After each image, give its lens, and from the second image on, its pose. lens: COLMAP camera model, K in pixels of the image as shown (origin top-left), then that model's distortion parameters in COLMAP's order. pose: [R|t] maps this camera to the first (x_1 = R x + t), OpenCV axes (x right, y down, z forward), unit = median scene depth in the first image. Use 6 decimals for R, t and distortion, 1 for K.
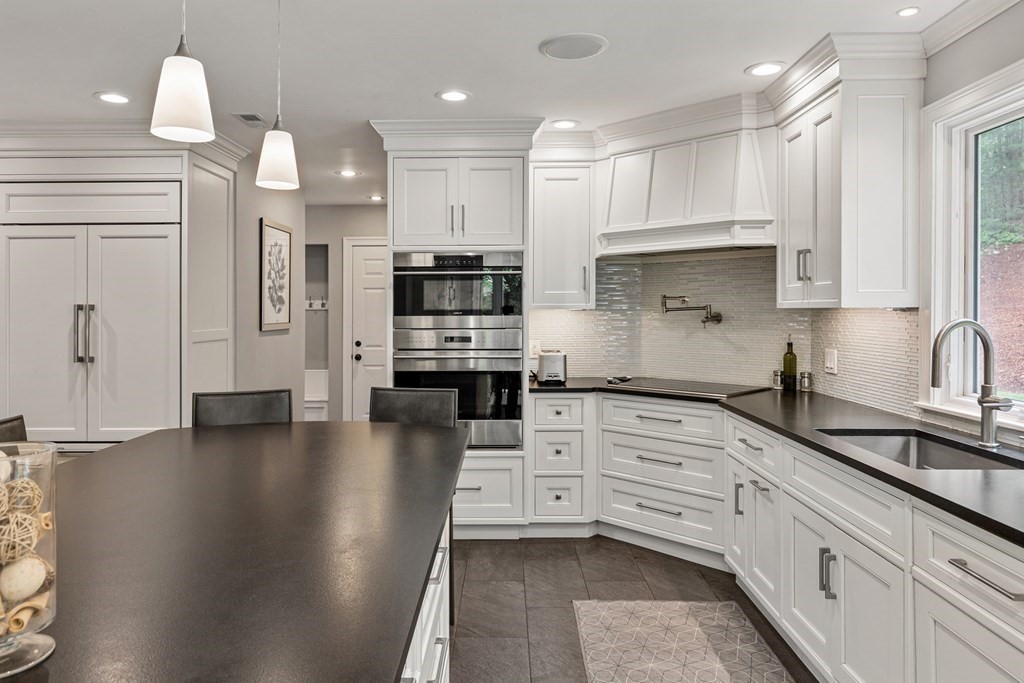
lens RADIAL K [[695.4, 0, 491.0], [0, 695.4, 308.3], [0, 0, 1]] dist [0.006643, -0.009844]
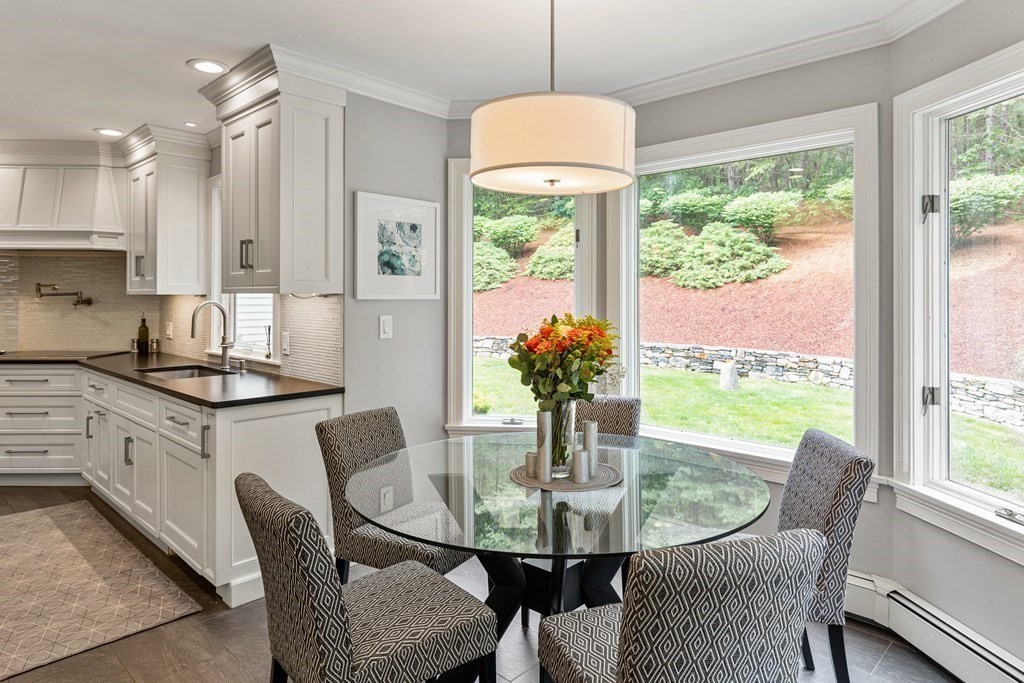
lens RADIAL K [[629.1, 0, 519.6], [0, 629.1, 297.0], [0, 0, 1]] dist [0.004766, -0.000402]
pose [[0.673265, 0.005441, 0.739382, -0.006468], [-0.007045, 0.999975, -0.000944, 0.000728], [-0.739368, -0.004574, 0.673286, -0.418828]]
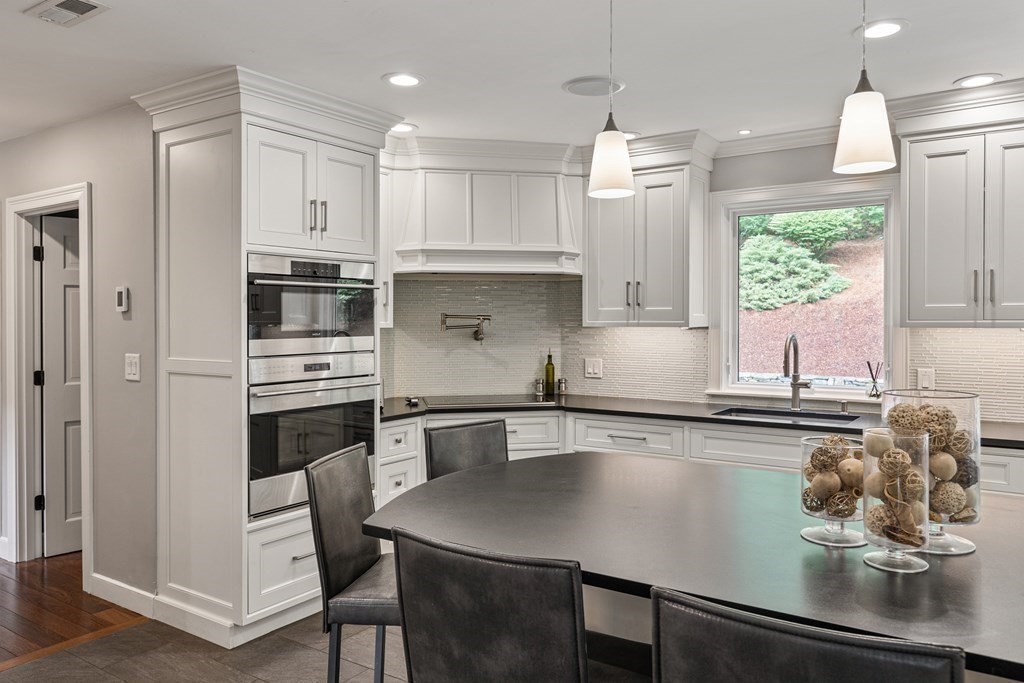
lens RADIAL K [[756.4, 0, 518.9], [0, 756.4, 323.9], [0, 0, 1]] dist [0.000740, -0.011766]
pose [[0.532899, -0.004352, 0.846168, -0.665289], [-0.000911, 0.999983, 0.005717, -0.010743], [-0.846178, -0.003817, 0.532886, 0.337188]]
